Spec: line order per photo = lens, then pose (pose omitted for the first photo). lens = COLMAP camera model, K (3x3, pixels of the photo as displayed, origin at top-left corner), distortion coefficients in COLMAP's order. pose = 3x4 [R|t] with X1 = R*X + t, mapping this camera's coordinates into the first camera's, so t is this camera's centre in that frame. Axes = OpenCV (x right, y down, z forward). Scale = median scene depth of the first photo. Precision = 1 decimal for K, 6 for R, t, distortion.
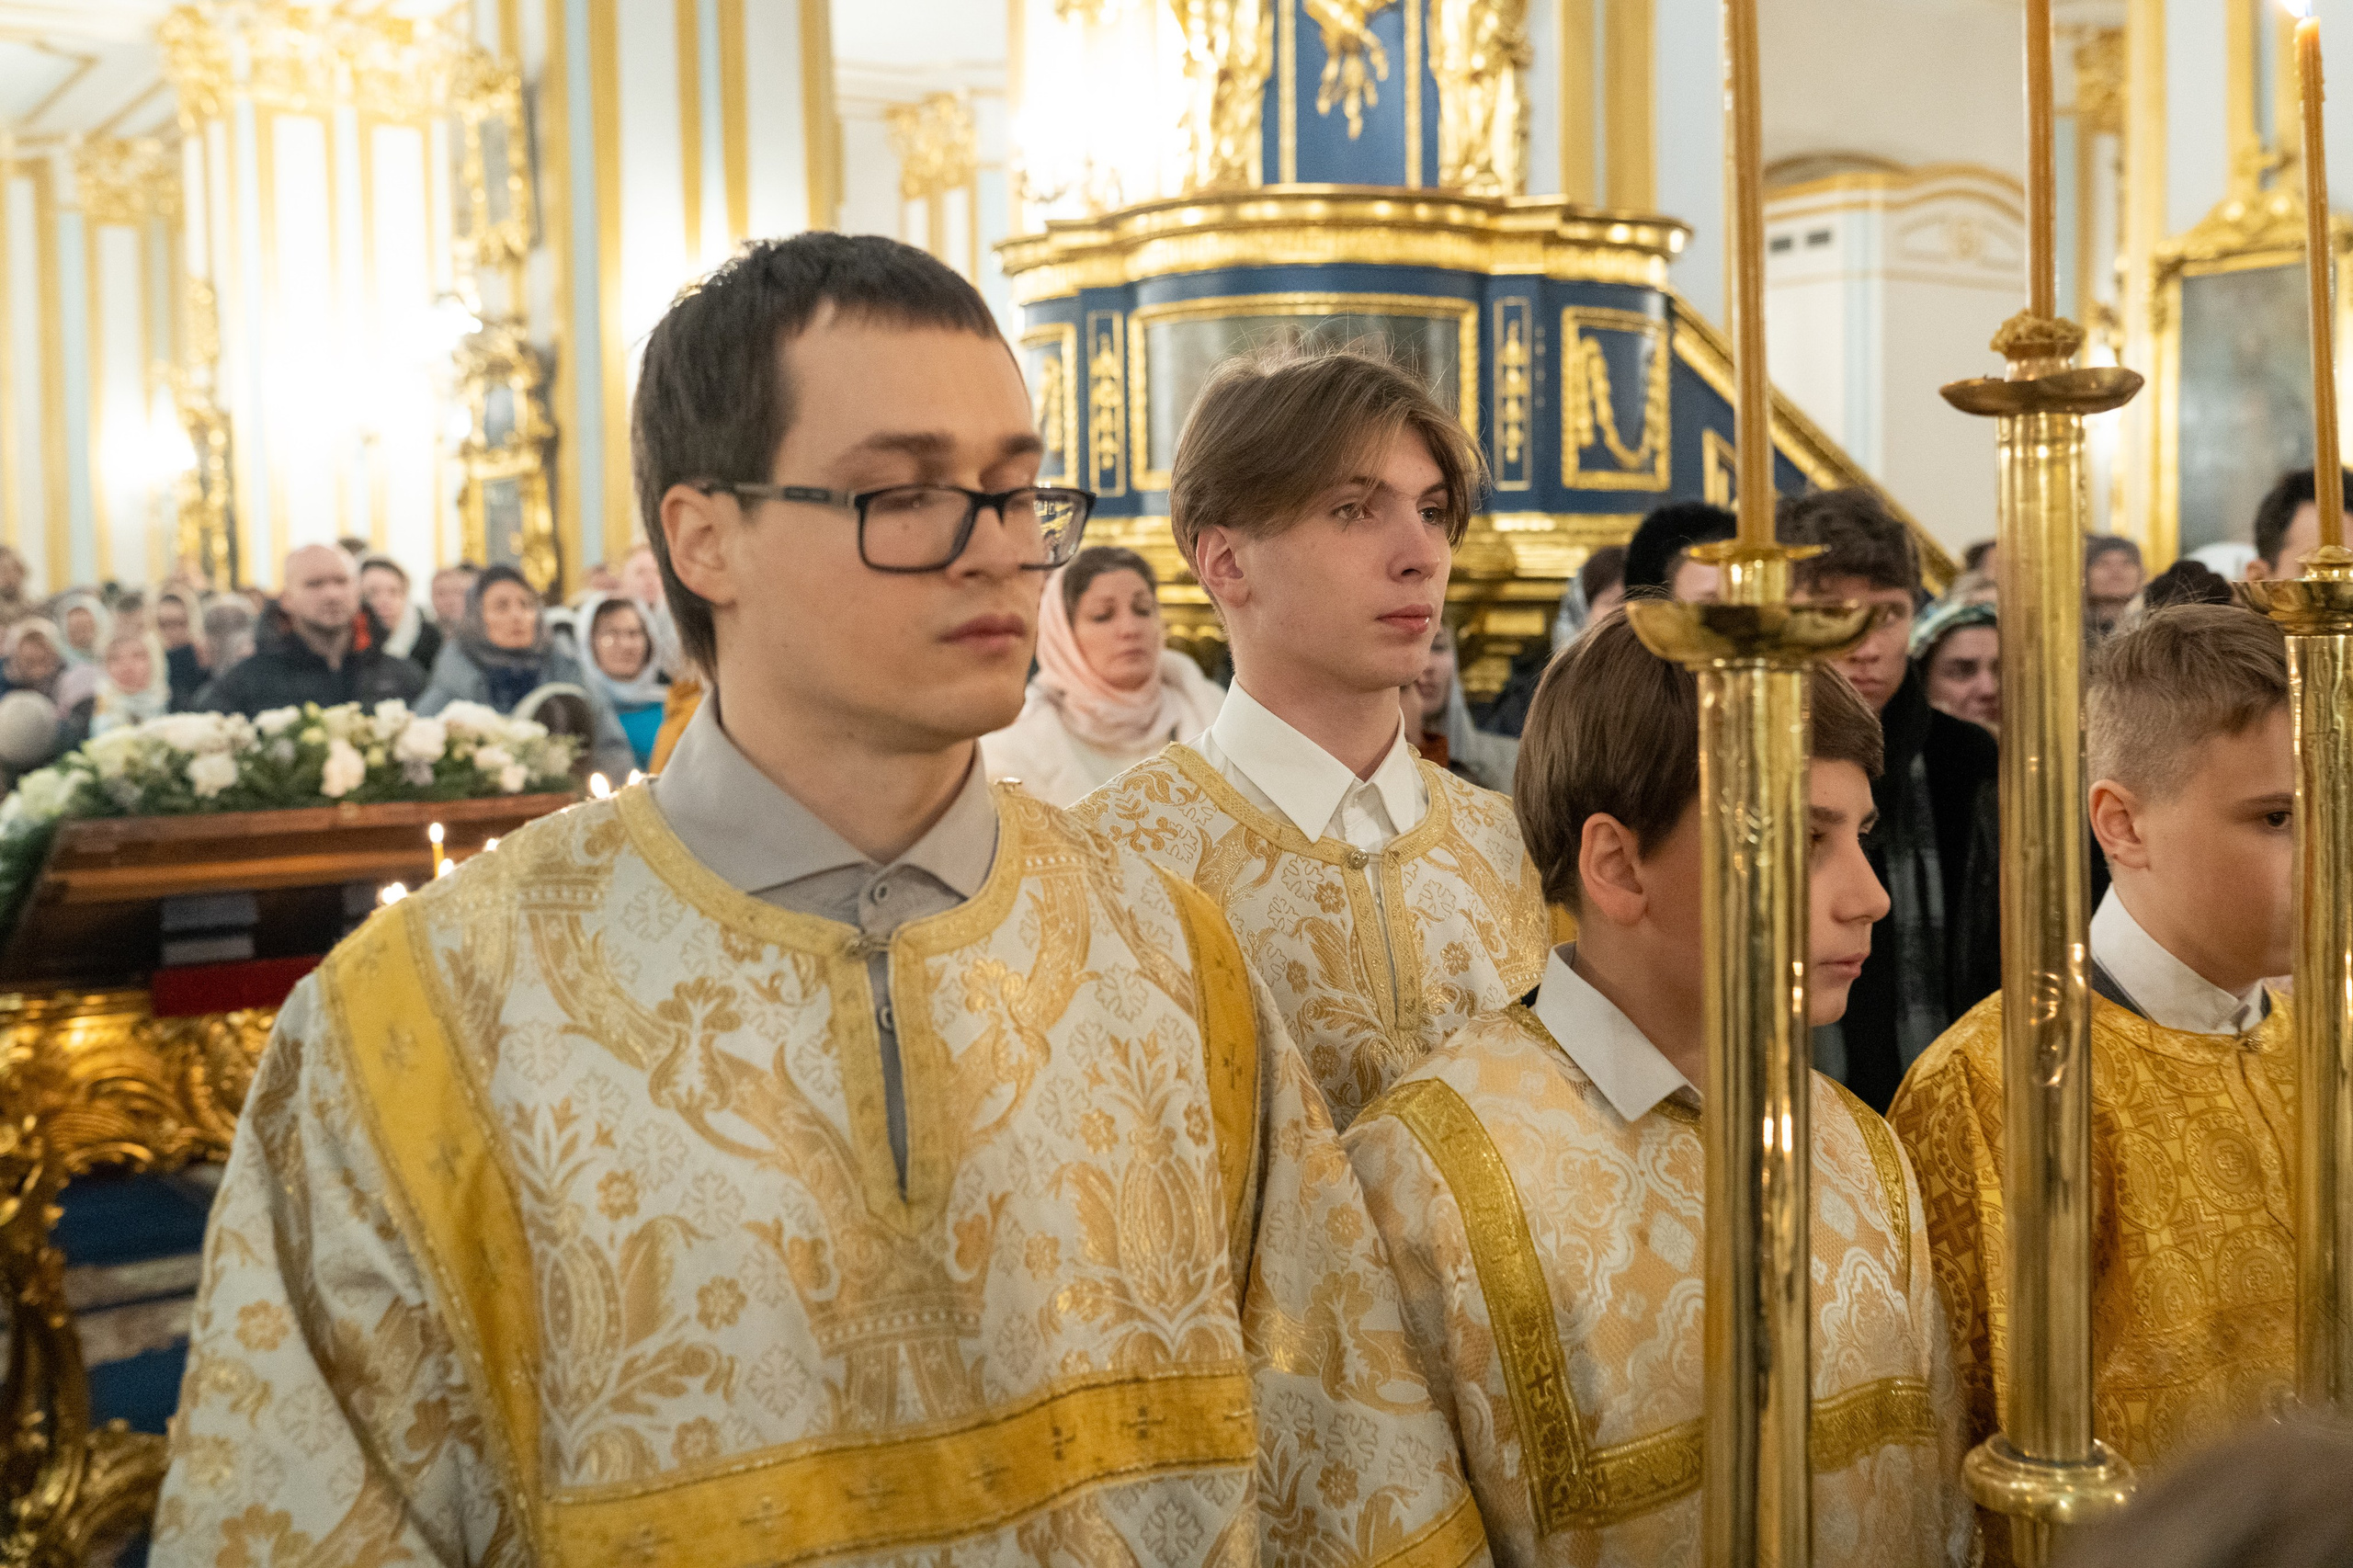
lens RADIAL K [[2368.2, 0, 1174.2], [0, 2368.2, 700.8], [0, 0, 1]] dist [0.009123, -0.008099]
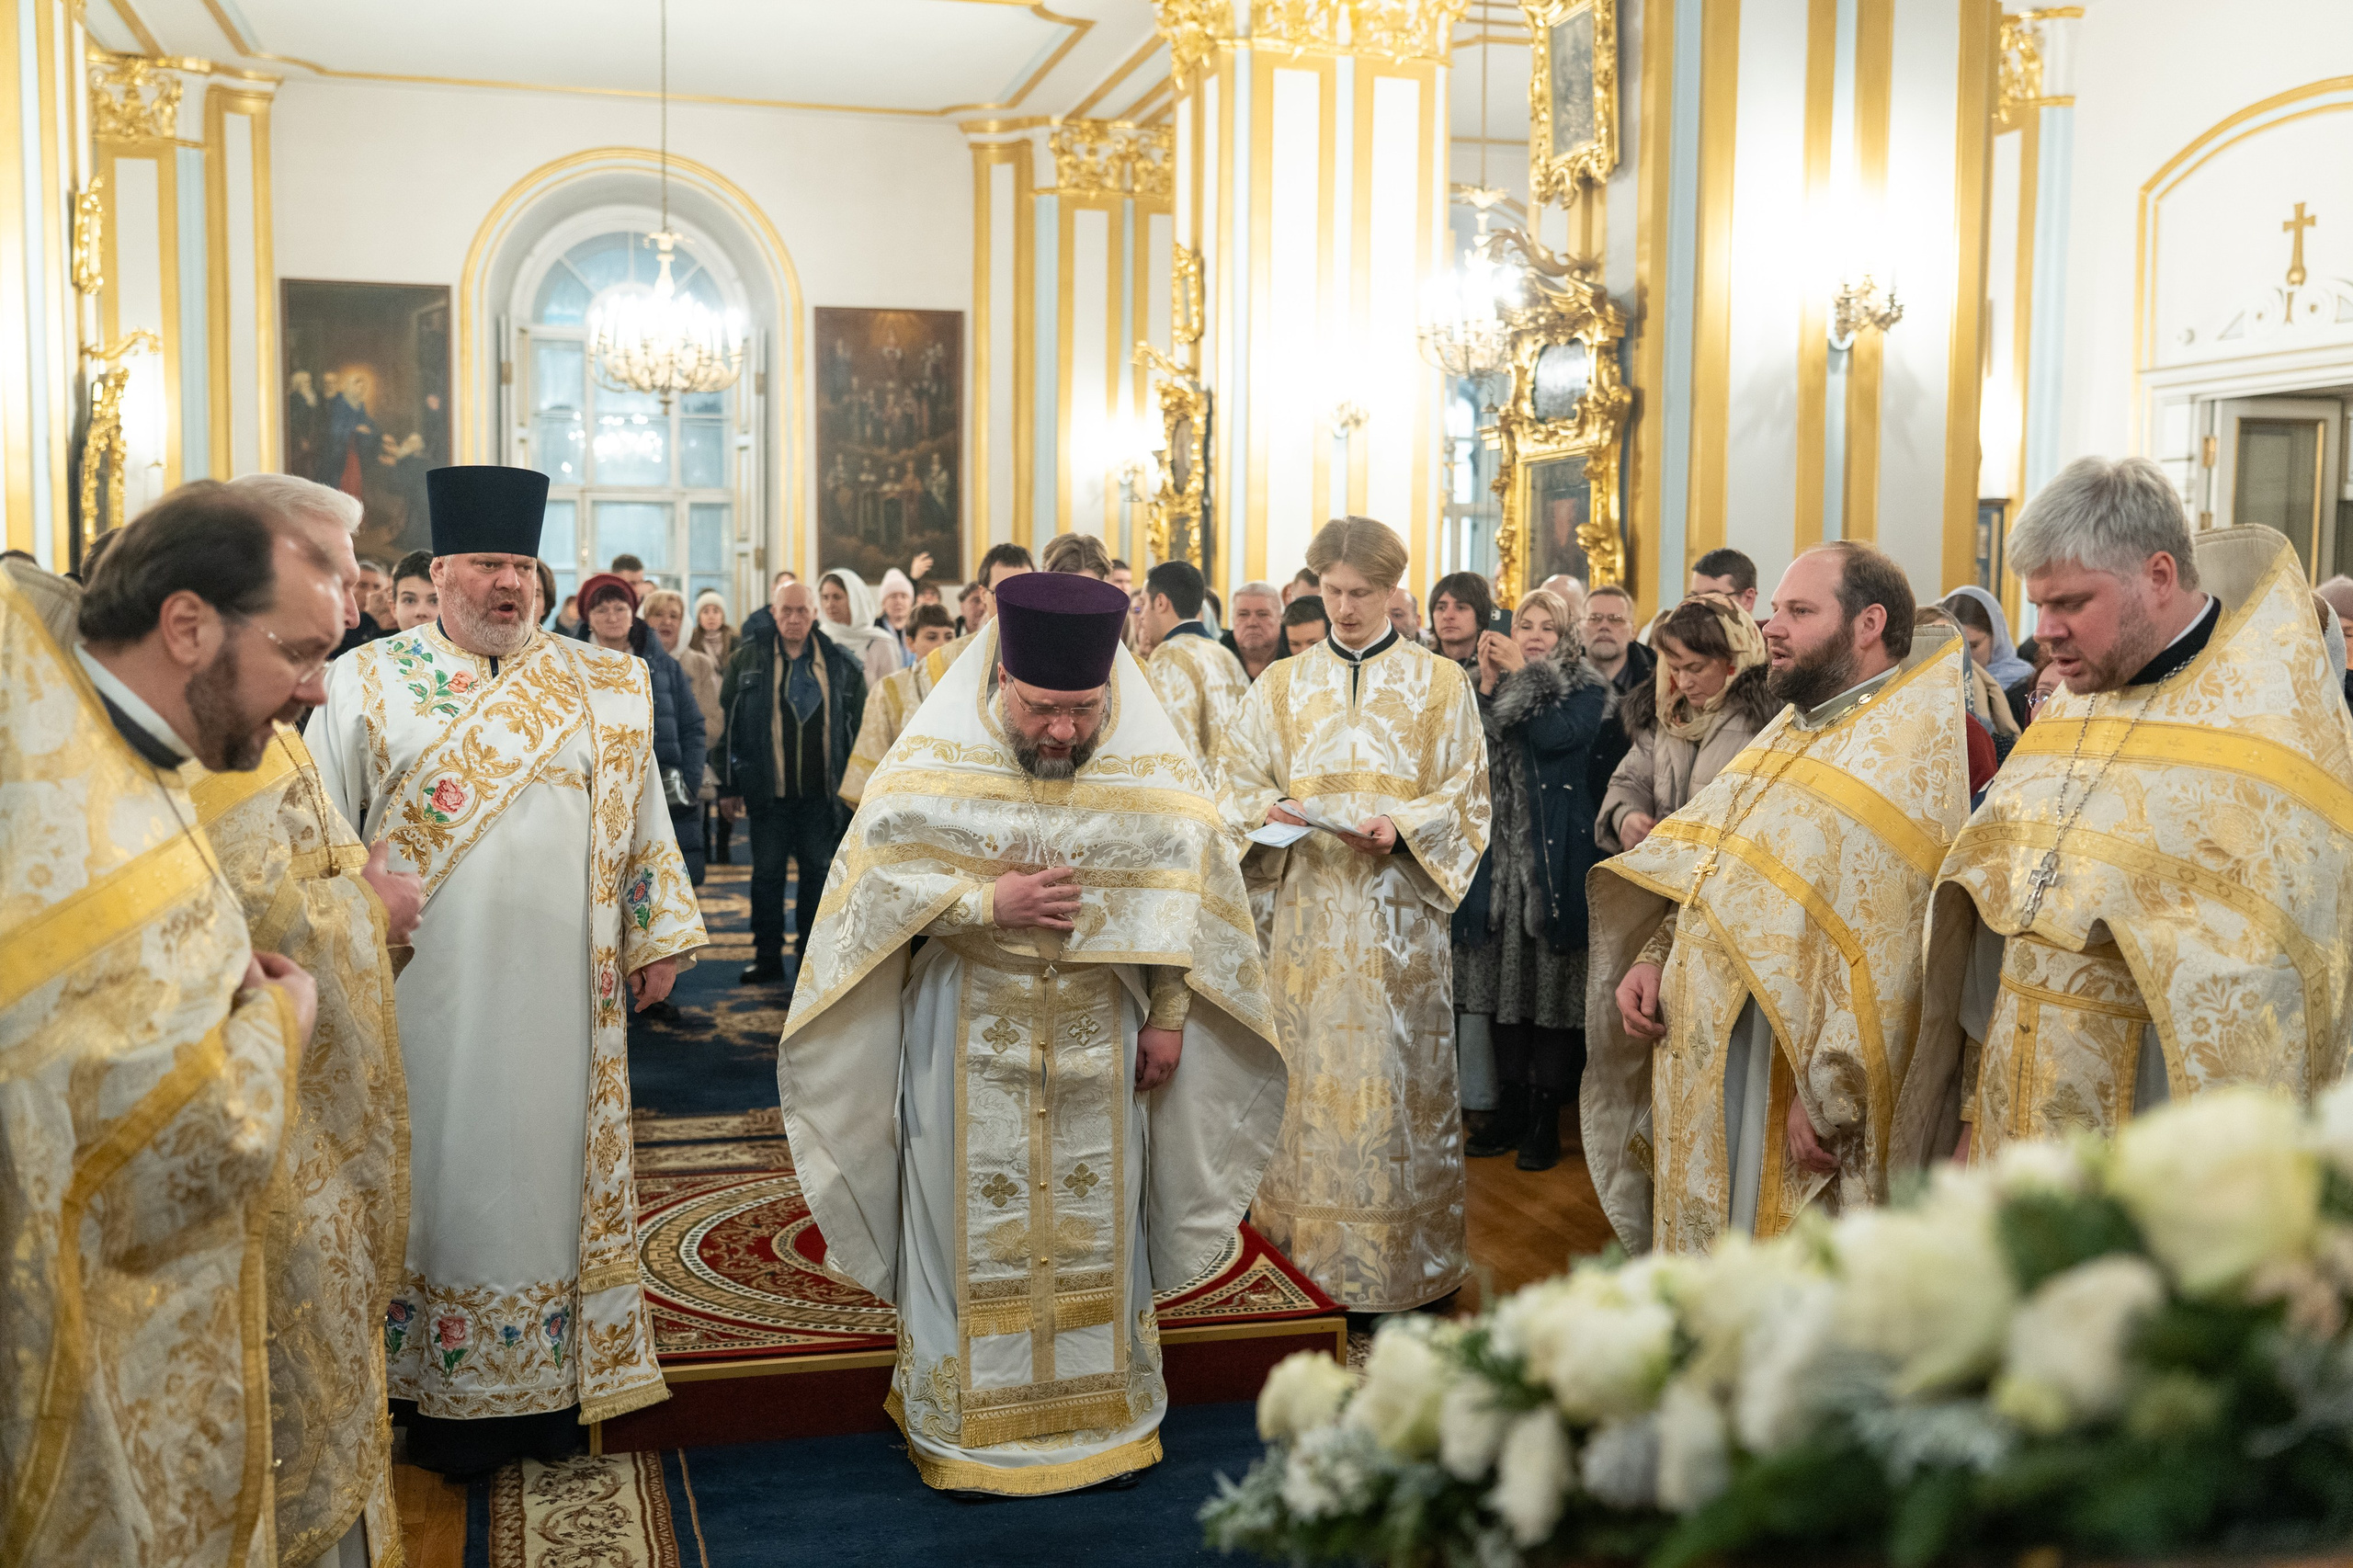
lens RADIAL K [[2316.8, 0, 1193.3], [0, 2316.8, 773.7], [0, 0, 1]] dist [-0.007086, 0.014151]
pose [[0.940441, 0.053995, -0.335642, -0.227358], [-0.044170, 0.998344, 0.036844, -0.012691], [0.337076, -0.019825, 0.941269, 0.343787]]
